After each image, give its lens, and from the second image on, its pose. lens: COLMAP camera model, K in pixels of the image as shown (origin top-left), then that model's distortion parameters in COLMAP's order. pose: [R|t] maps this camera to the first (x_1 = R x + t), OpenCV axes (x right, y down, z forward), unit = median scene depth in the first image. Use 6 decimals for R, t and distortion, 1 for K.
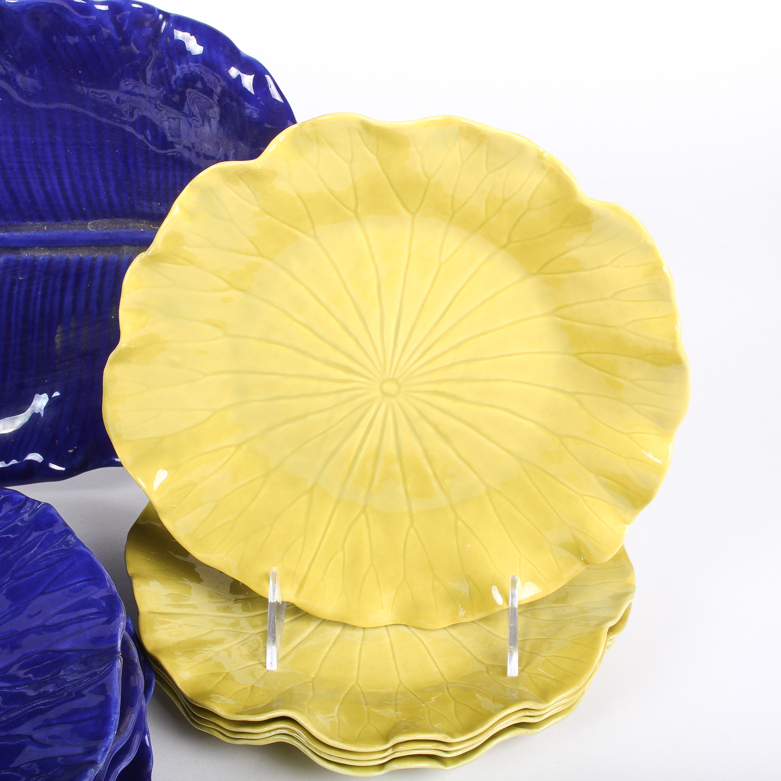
lens RADIAL K [[1331.3, 0, 390.5], [0, 1331.3, 390.5], [0, 0, 1]] dist [-0.098229, 0.076607]
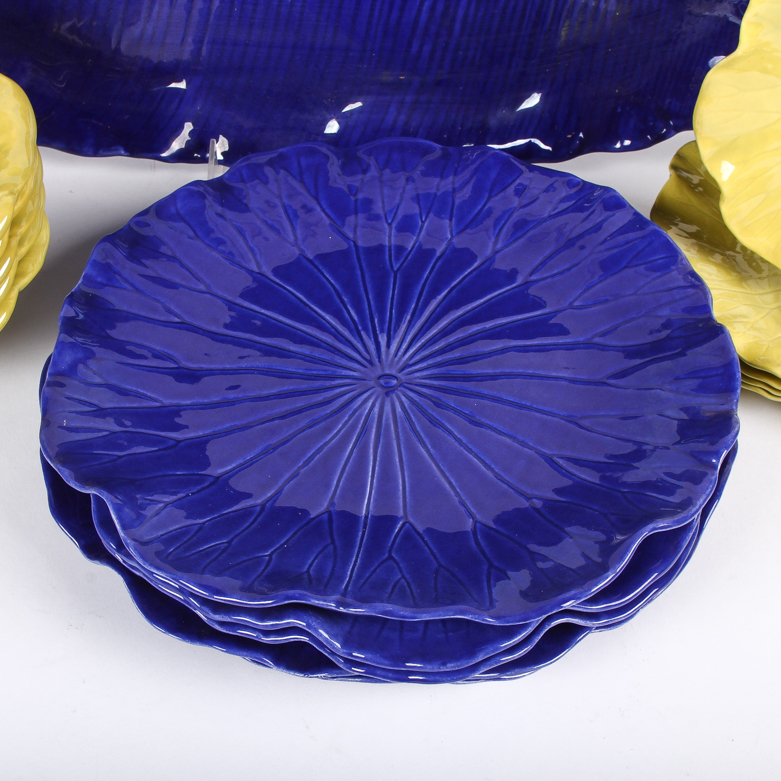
lens RADIAL K [[1331.3, 0, 390.5], [0, 1331.3, 390.5], [0, 0, 1]] dist [-0.098229, 0.076607]
pose [[0.997393, 0.054706, -0.047060, -0.396800], [-0.041420, 0.968014, 0.247454, -0.019726], [0.059092, -0.244859, 0.967756, -0.157729]]
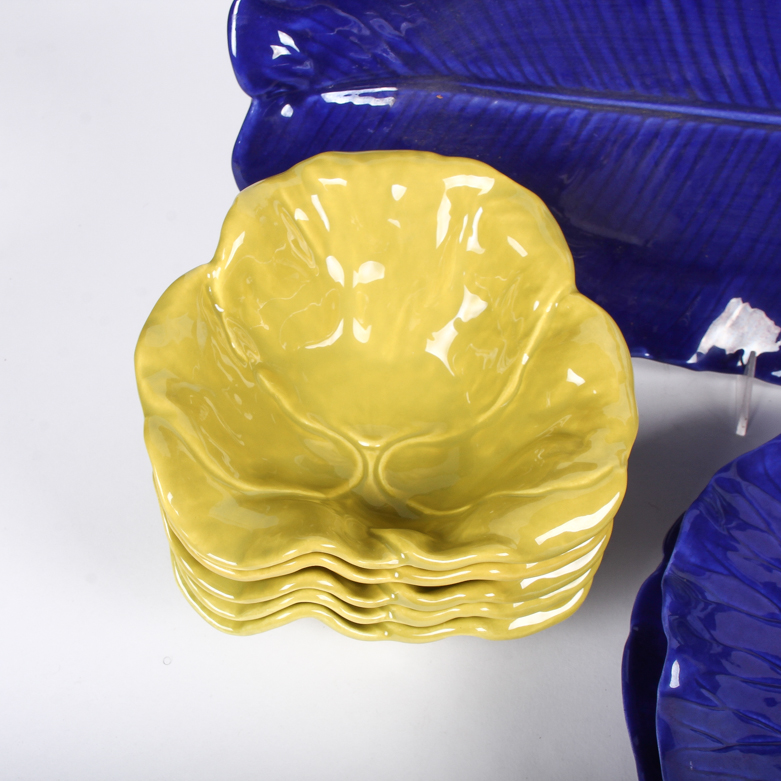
lens RADIAL K [[1331.3, 0, 390.5], [0, 1331.3, 390.5], [0, 0, 1]] dist [-0.098229, 0.076607]
pose [[0.976204, 0.149131, -0.157437, -0.775572], [-0.103604, 0.958517, 0.265539, -0.168830], [0.190506, -0.242909, 0.951158, 0.012863]]
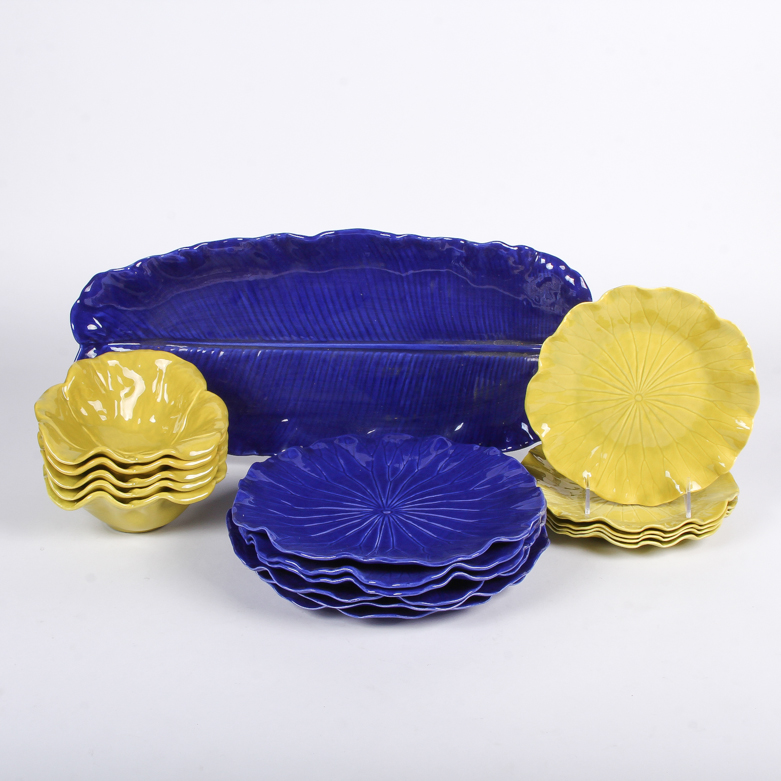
lens RADIAL K [[1331.3, 0, 390.5], [0, 1331.3, 390.5], [0, 0, 1]] dist [-0.098229, 0.076607]
pose [[0.996647, 0.022239, -0.078740, -0.264316], [-0.037392, 0.979778, -0.196565, 0.483910], [0.072776, 0.198850, 0.977324, -1.443012]]
